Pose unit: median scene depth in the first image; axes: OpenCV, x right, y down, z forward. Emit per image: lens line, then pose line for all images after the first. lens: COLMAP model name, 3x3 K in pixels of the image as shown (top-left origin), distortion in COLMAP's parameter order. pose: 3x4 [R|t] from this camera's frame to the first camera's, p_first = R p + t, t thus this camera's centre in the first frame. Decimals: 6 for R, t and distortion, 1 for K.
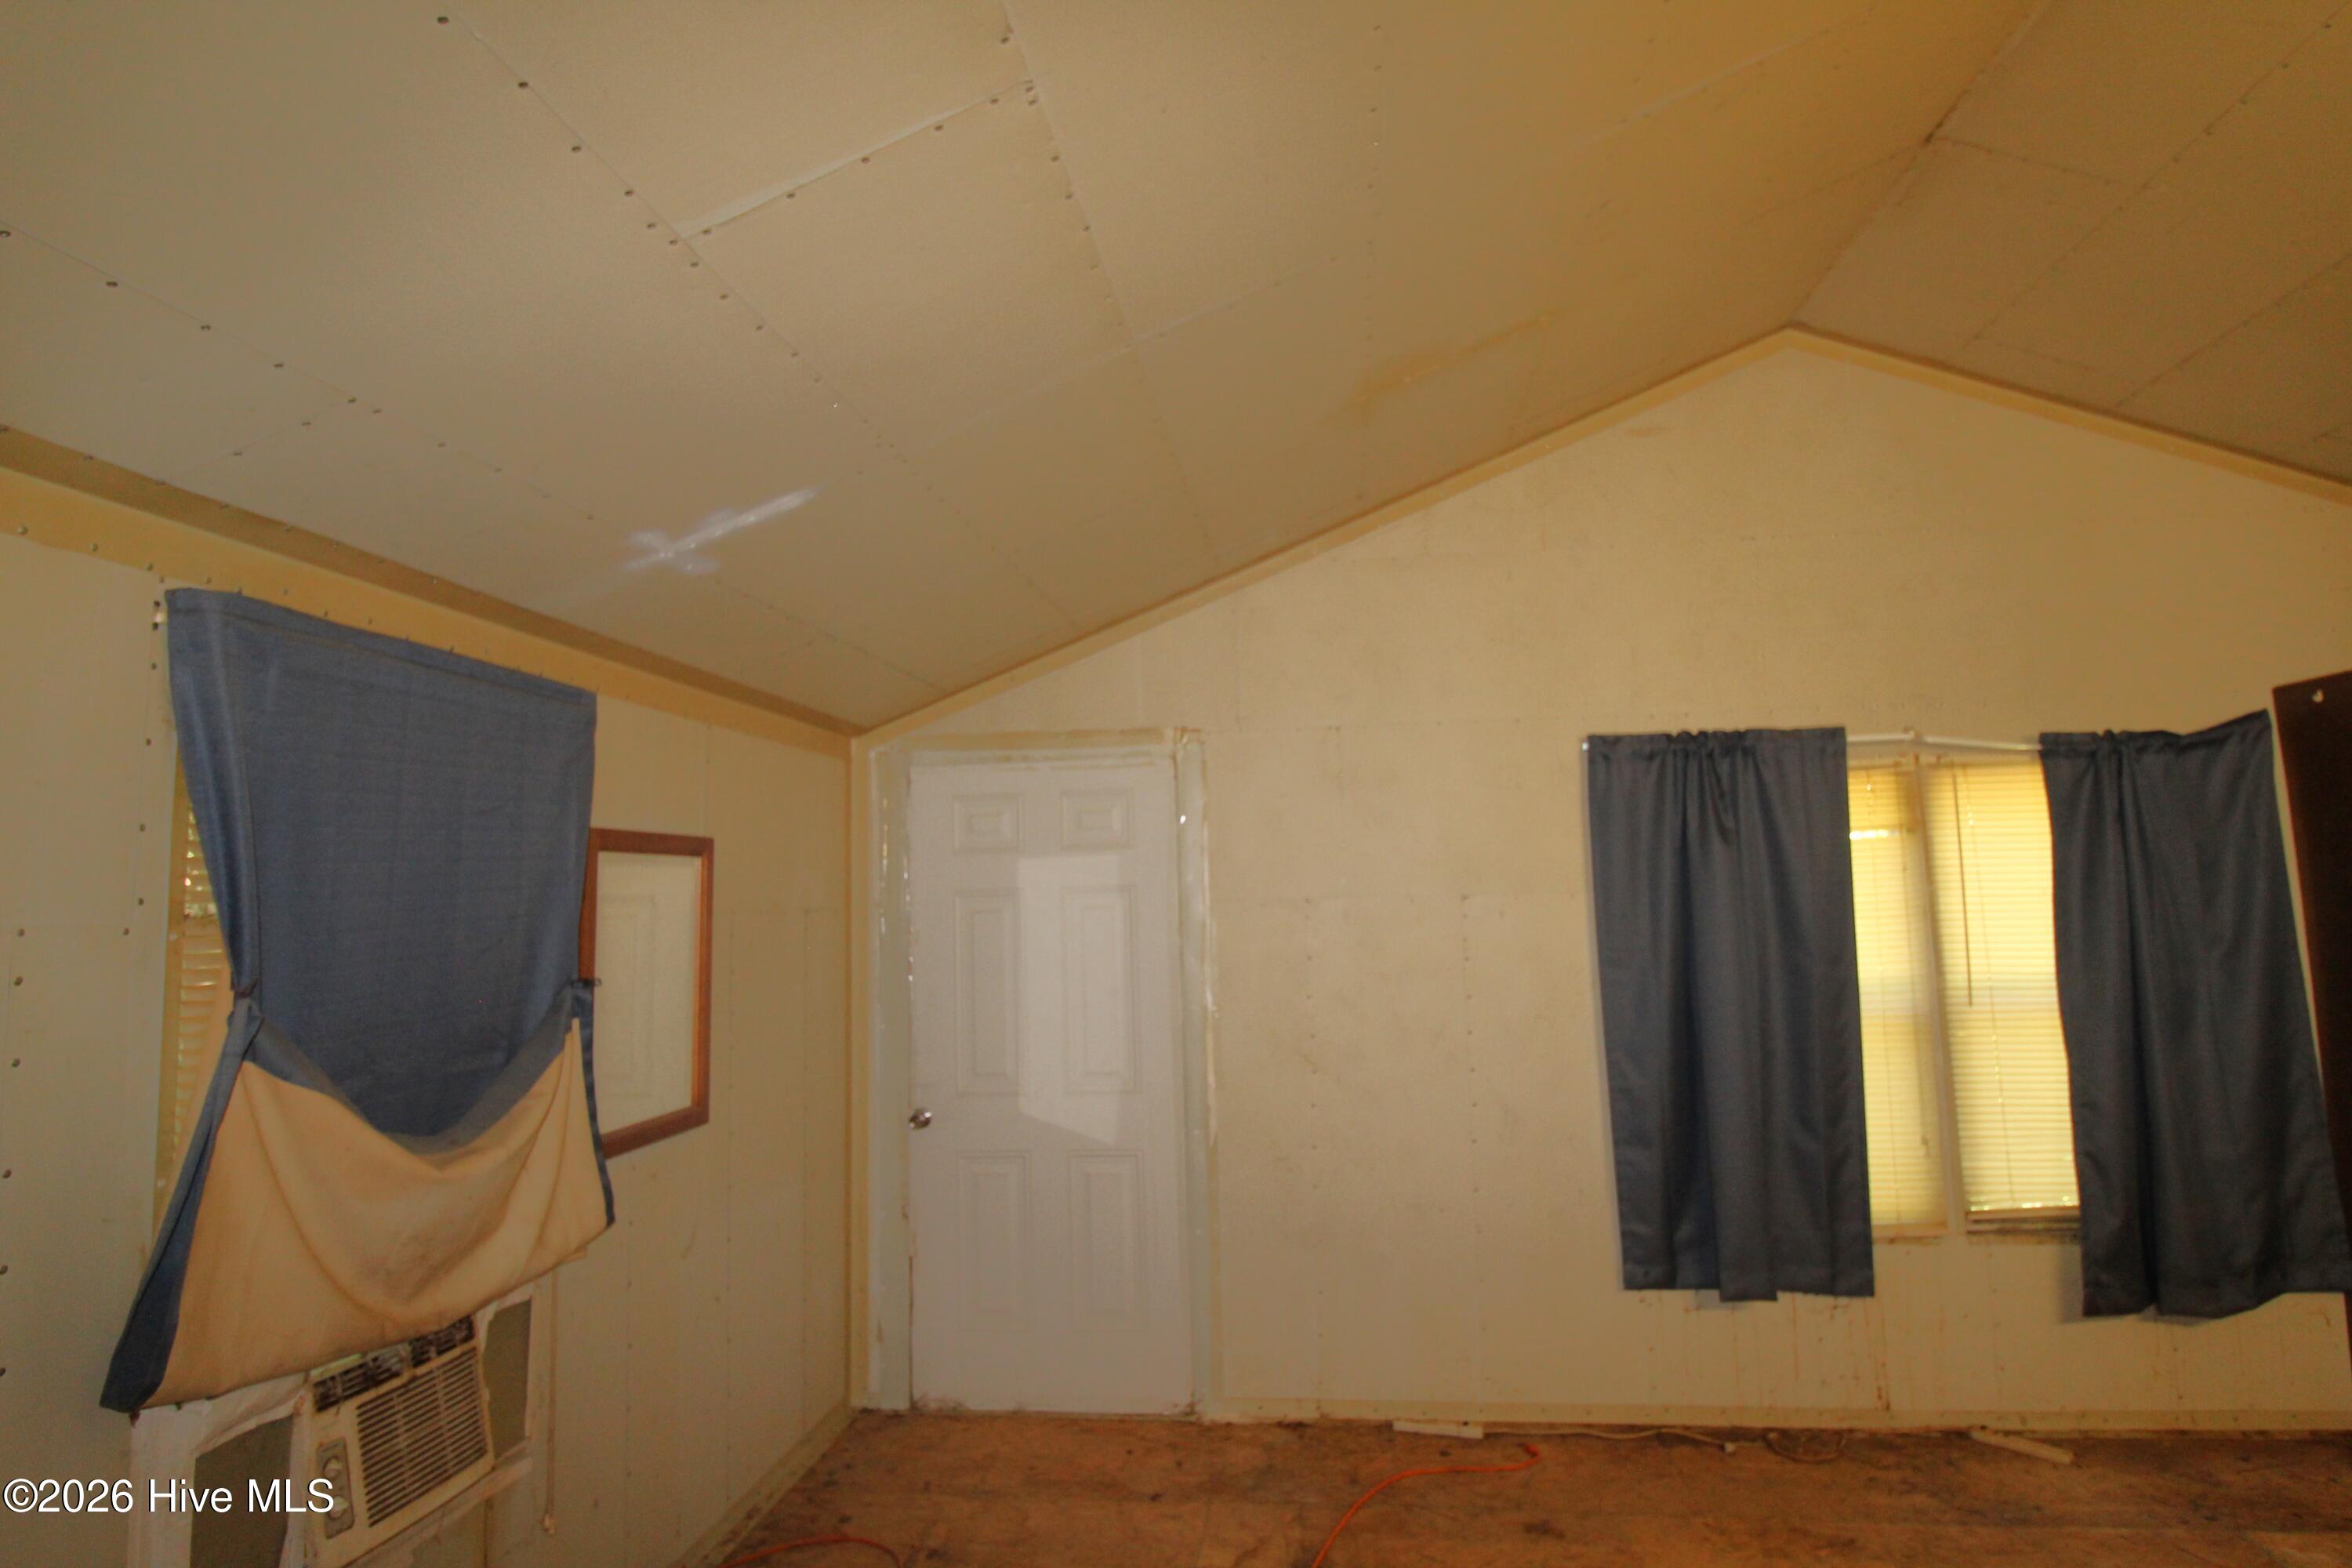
lens RADIAL K [[1470.4, 0, 1175.4], [0, 1470.4, 724.7], [0, 0, 1]] dist [-0.001677, -0.002450]
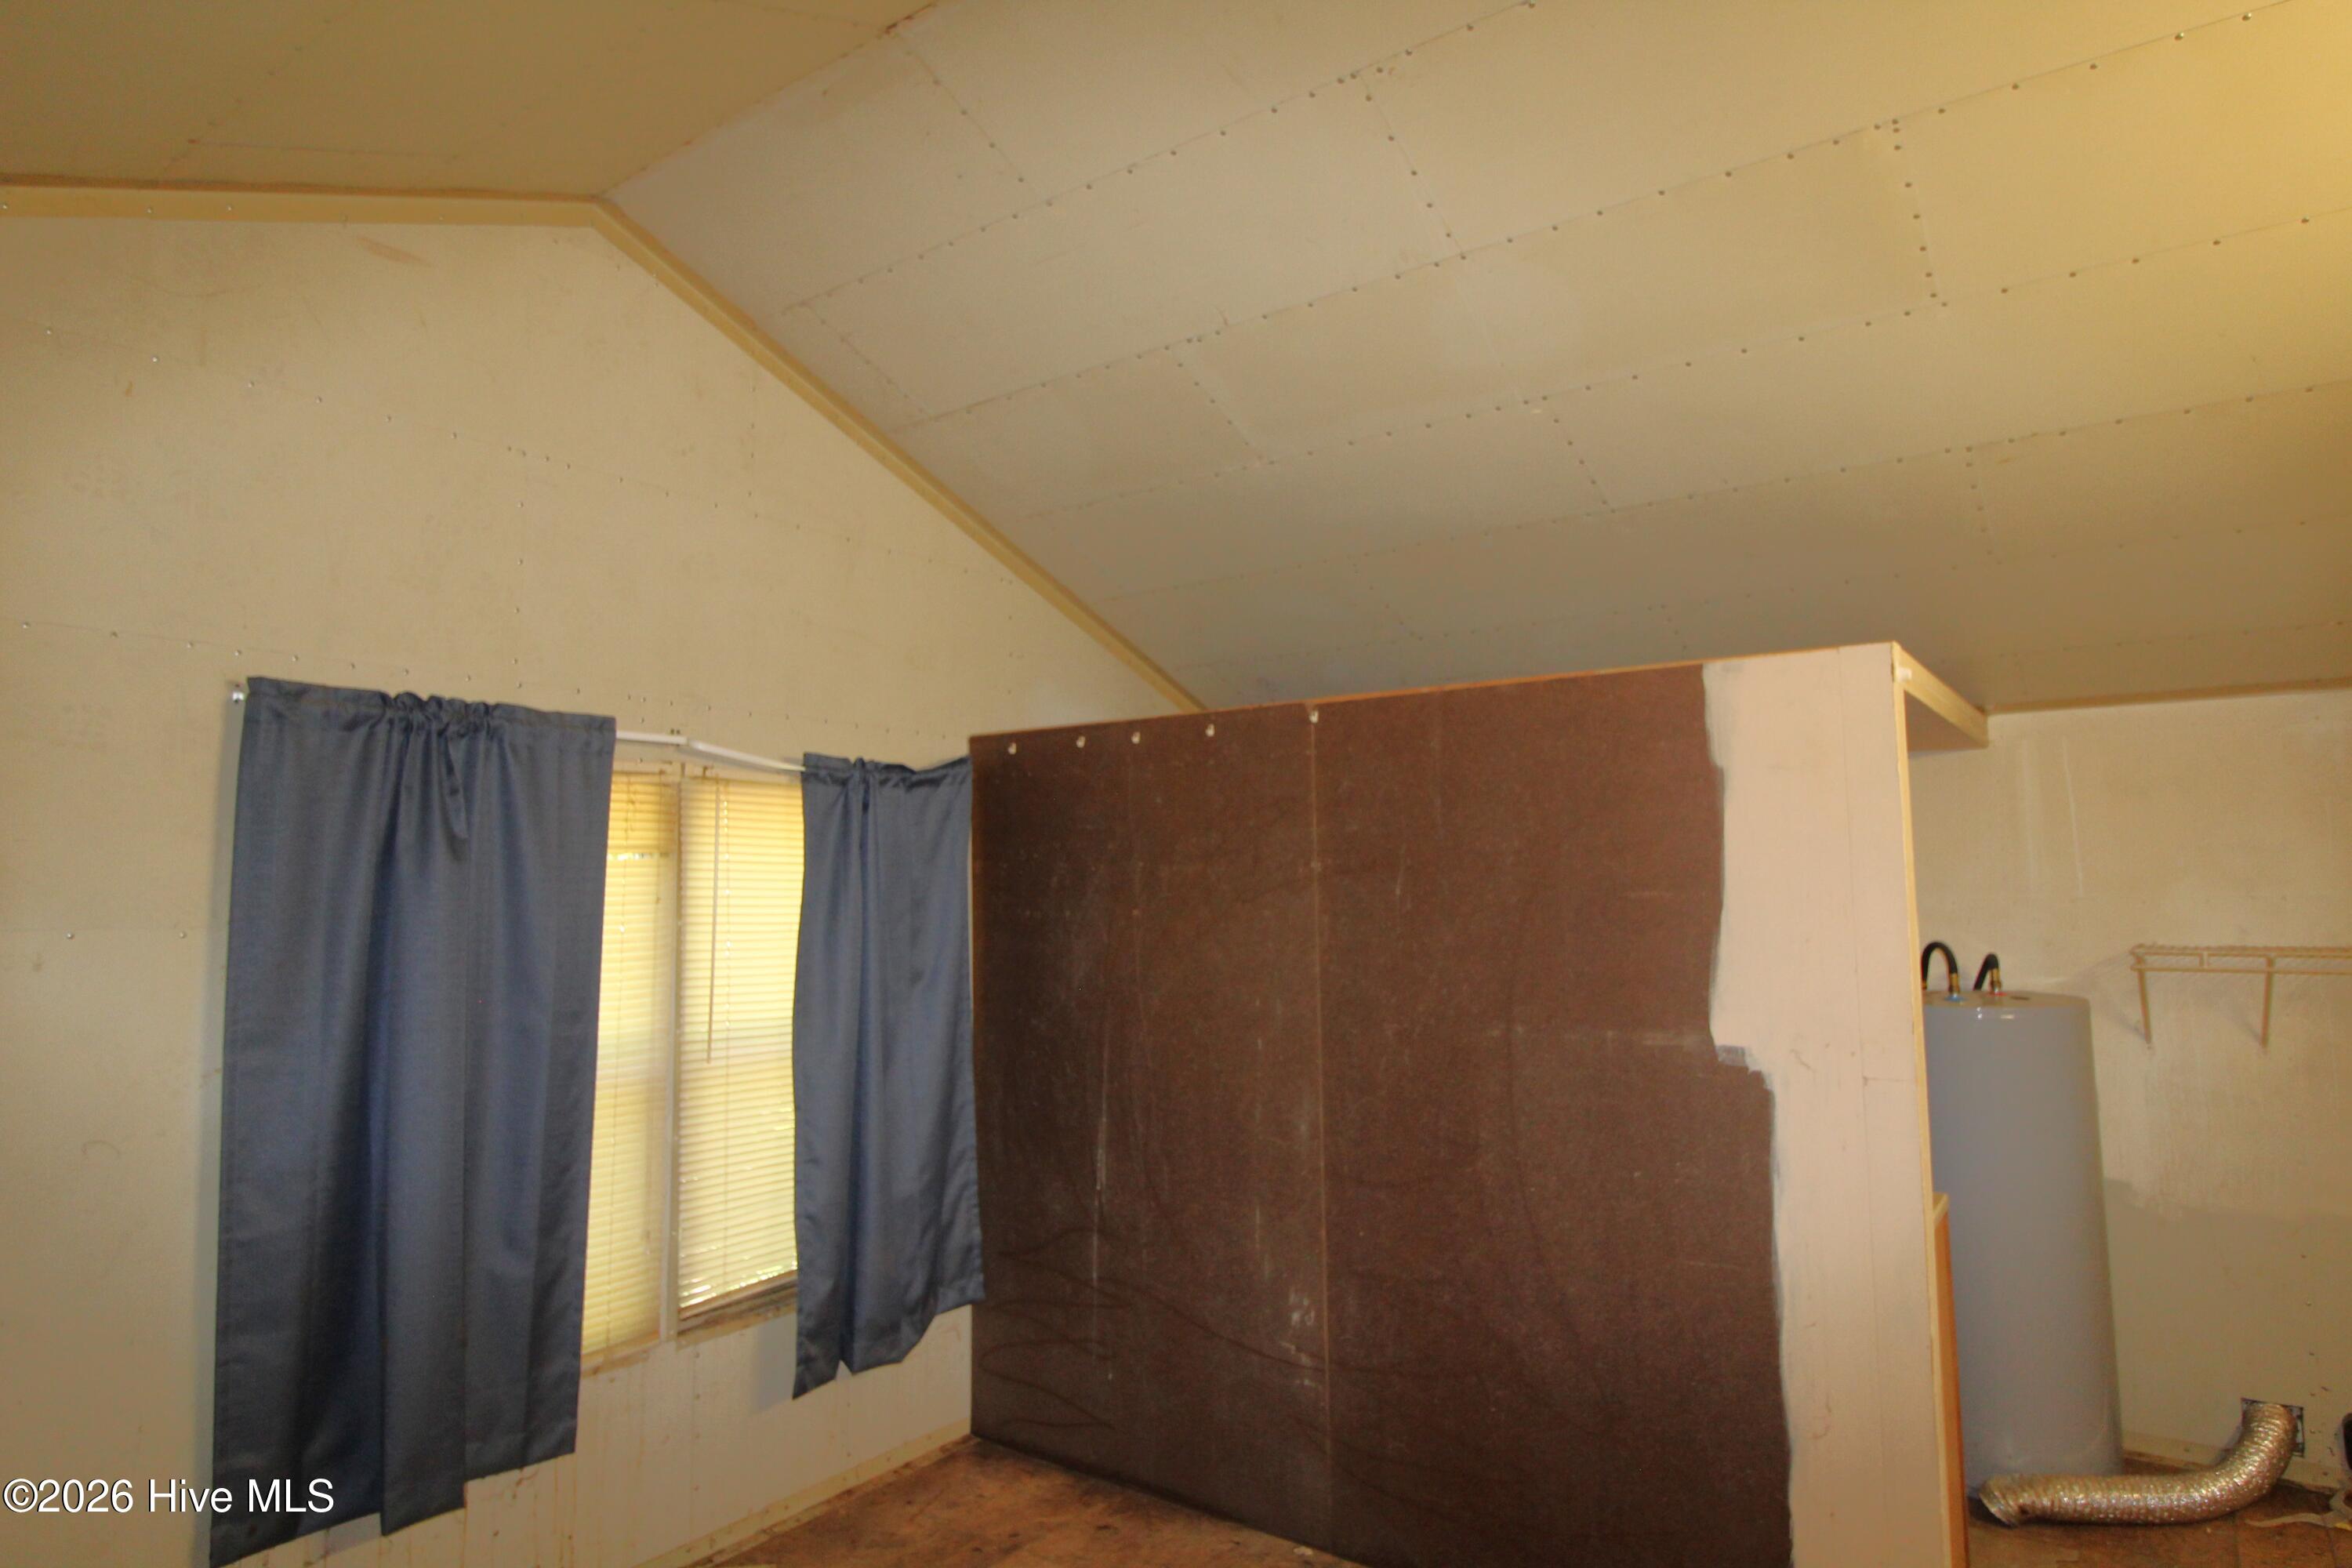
lens RADIAL K [[1339.8, 0, 1177.8], [0, 1339.8, 762.6], [0, 0, 1]] dist [-0.004108, -0.000787]
pose [[0.498086, 0.107264, 0.860468, -0.009921], [-0.094923, 0.993101, -0.068851, 0.046495], [-0.861917, -0.047385, 0.504831, 0.380829]]
